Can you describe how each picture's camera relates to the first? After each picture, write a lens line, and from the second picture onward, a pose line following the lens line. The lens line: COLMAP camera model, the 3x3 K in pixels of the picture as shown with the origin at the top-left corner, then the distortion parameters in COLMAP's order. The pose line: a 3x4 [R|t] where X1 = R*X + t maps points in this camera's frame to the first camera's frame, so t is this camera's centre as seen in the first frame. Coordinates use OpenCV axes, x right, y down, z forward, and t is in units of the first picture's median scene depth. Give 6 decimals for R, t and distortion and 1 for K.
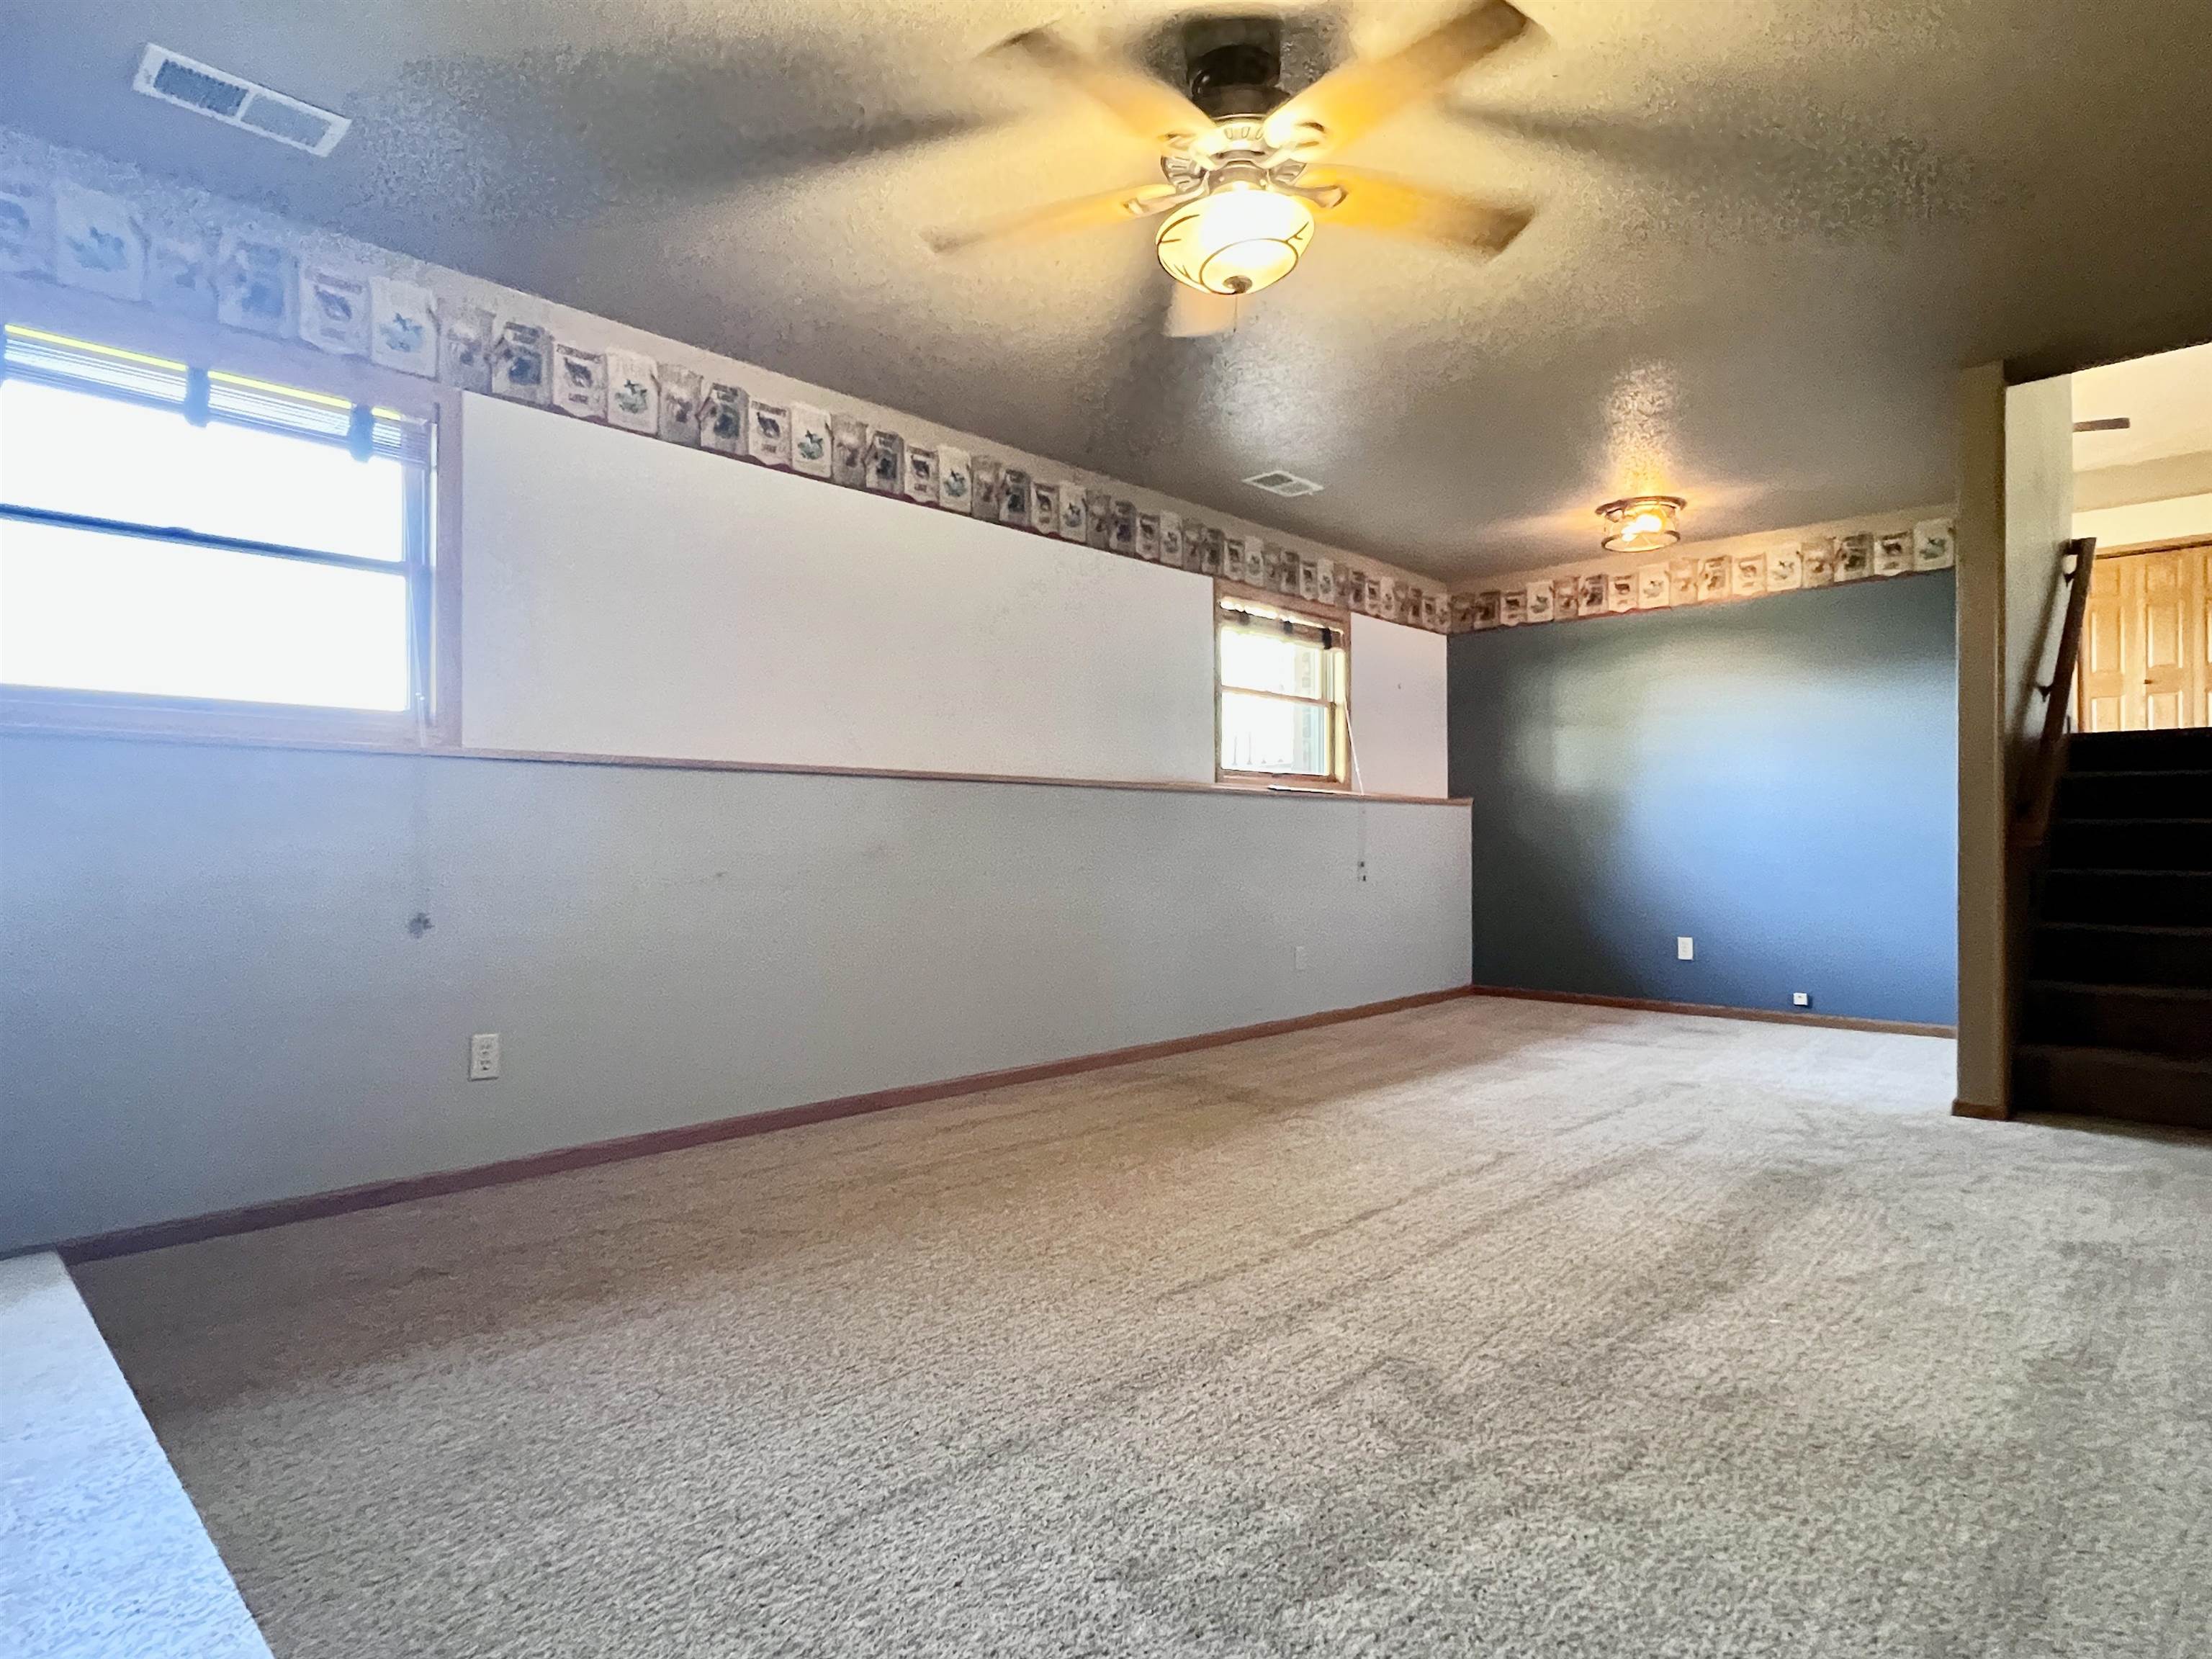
lens RADIAL K [[1208.3, 0, 1098.2], [0, 1208.3, 834.2], [0, 0, 1]] dist [-0.001765, 0.000442]
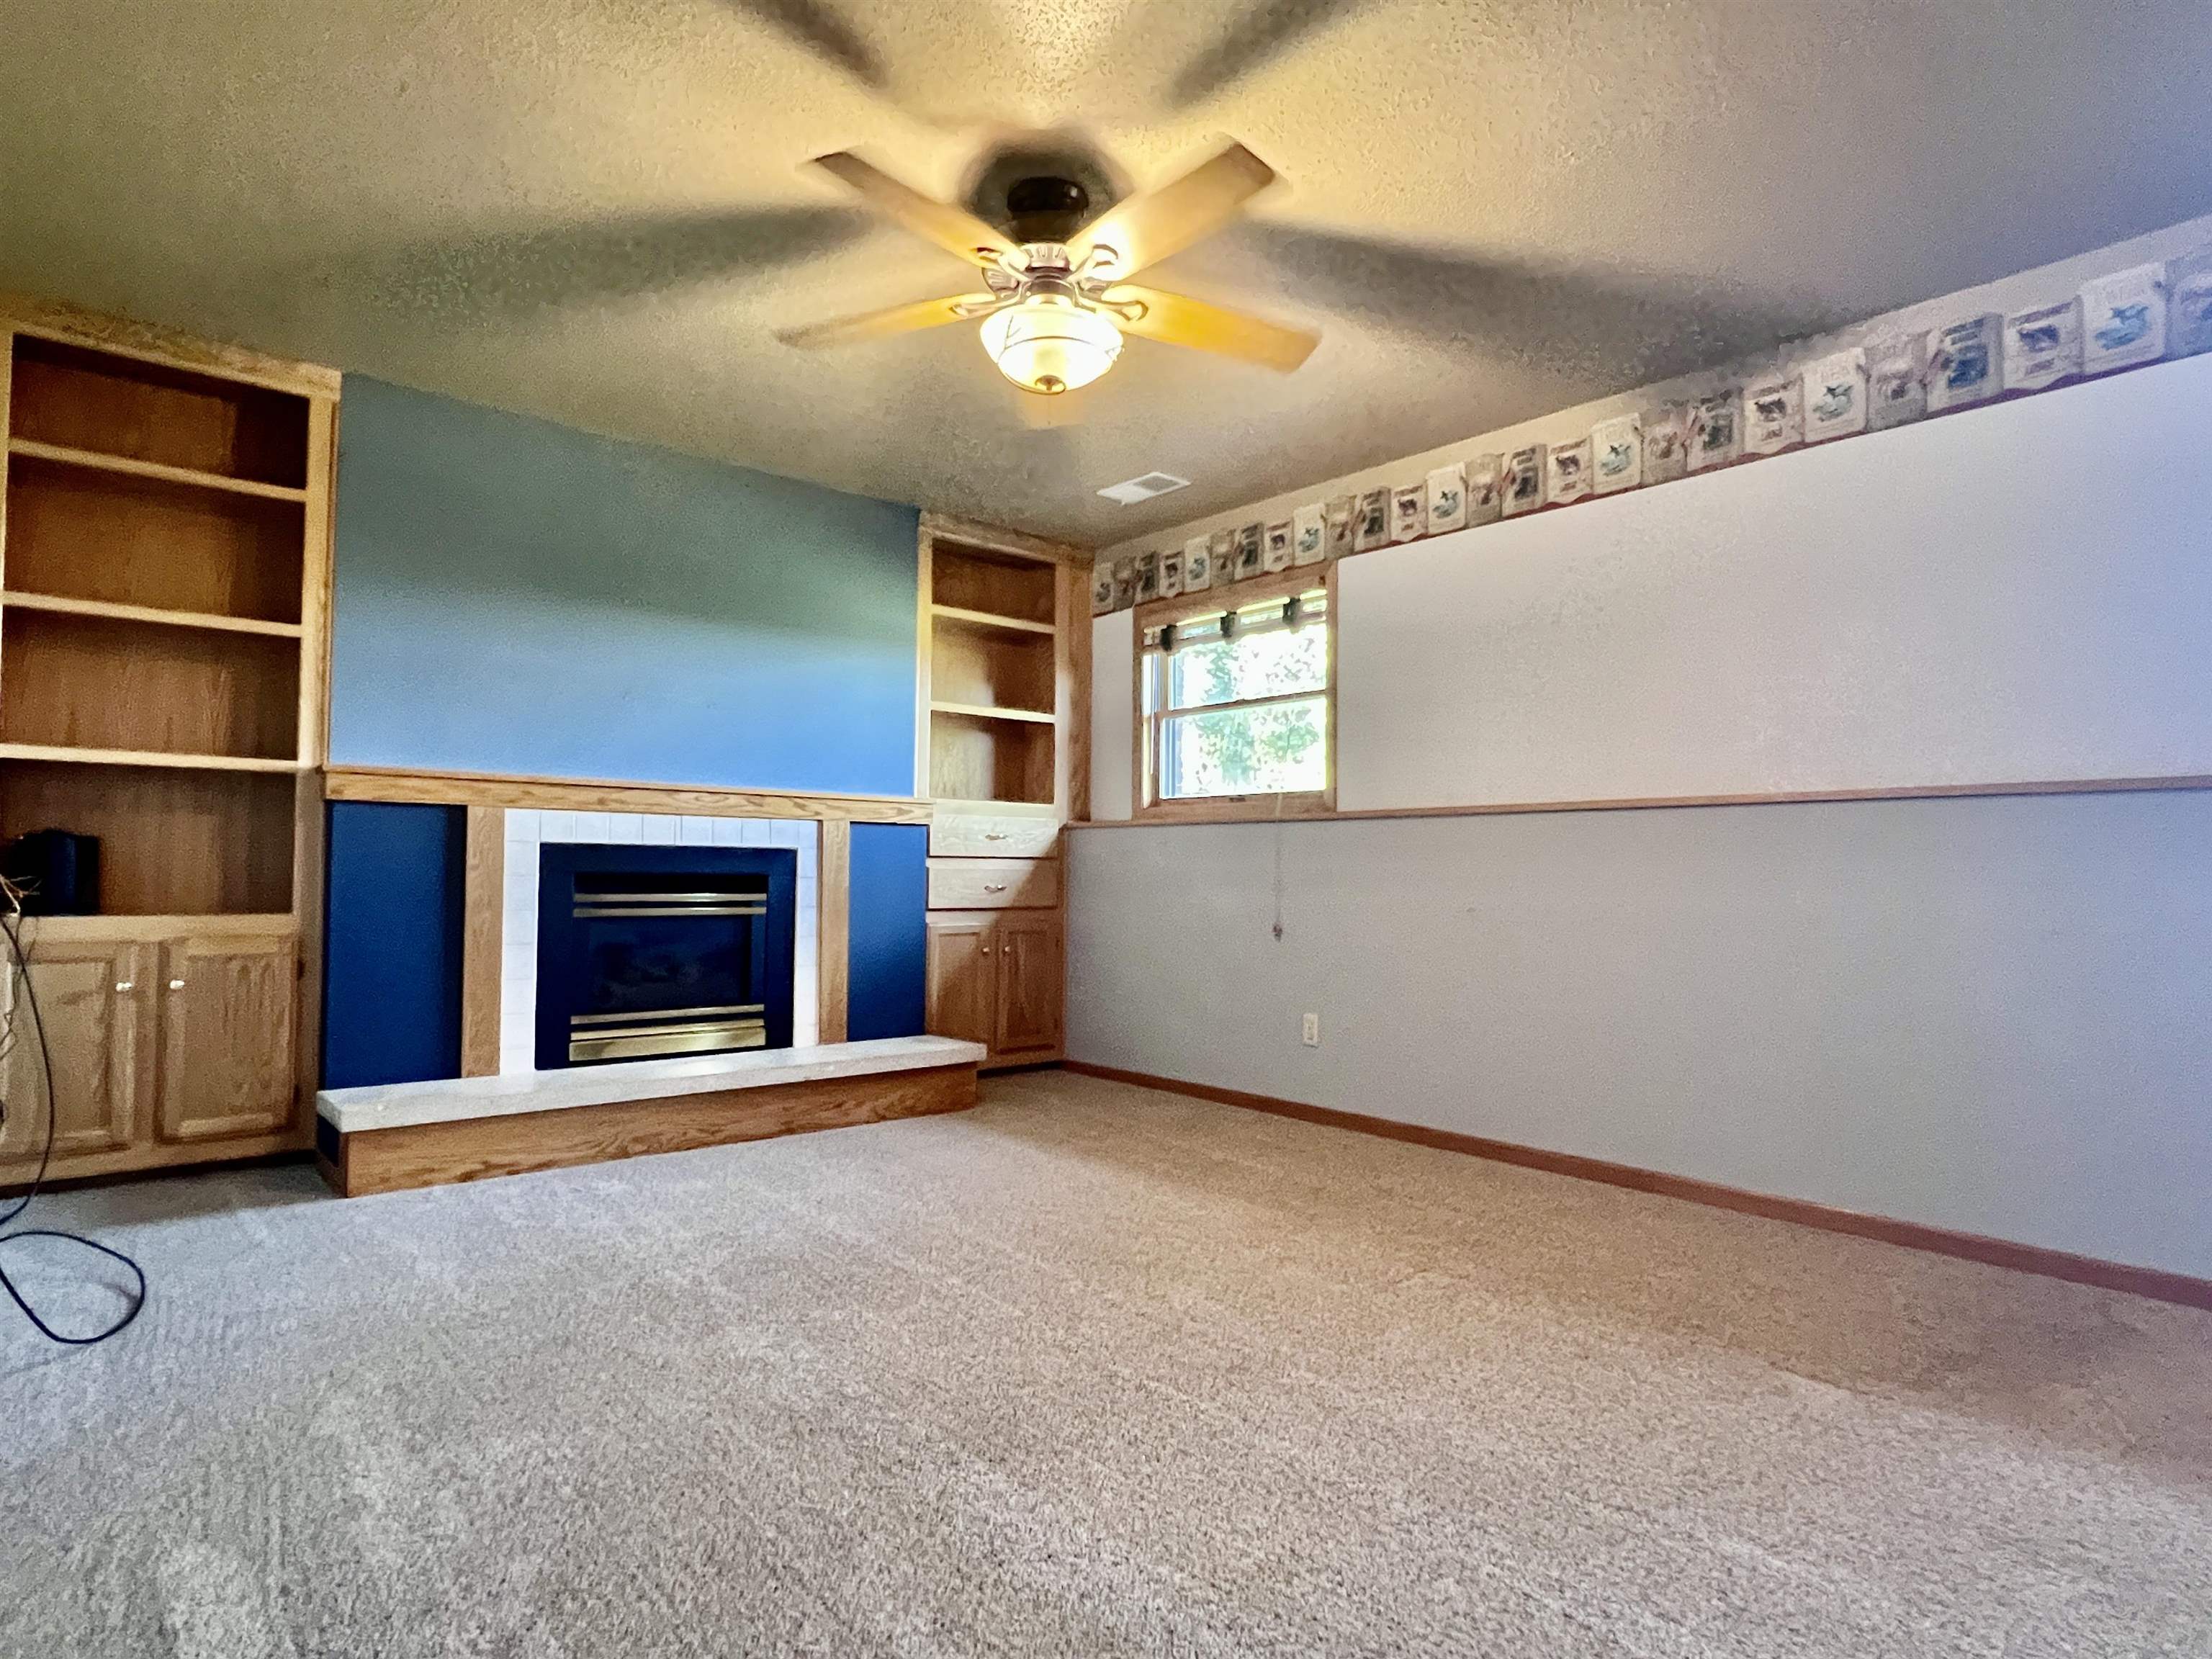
lens RADIAL K [[1208.3, 0, 1098.2], [0, 1208.3, 834.2], [0, 0, 1]] dist [-0.001765, 0.000442]
pose [[-0.078079, -0.048584, -0.995763, 0.857660], [-0.013284, 0.998774, -0.047690, 0.017178], [0.996859, 0.009504, -0.078629, 0.833759]]
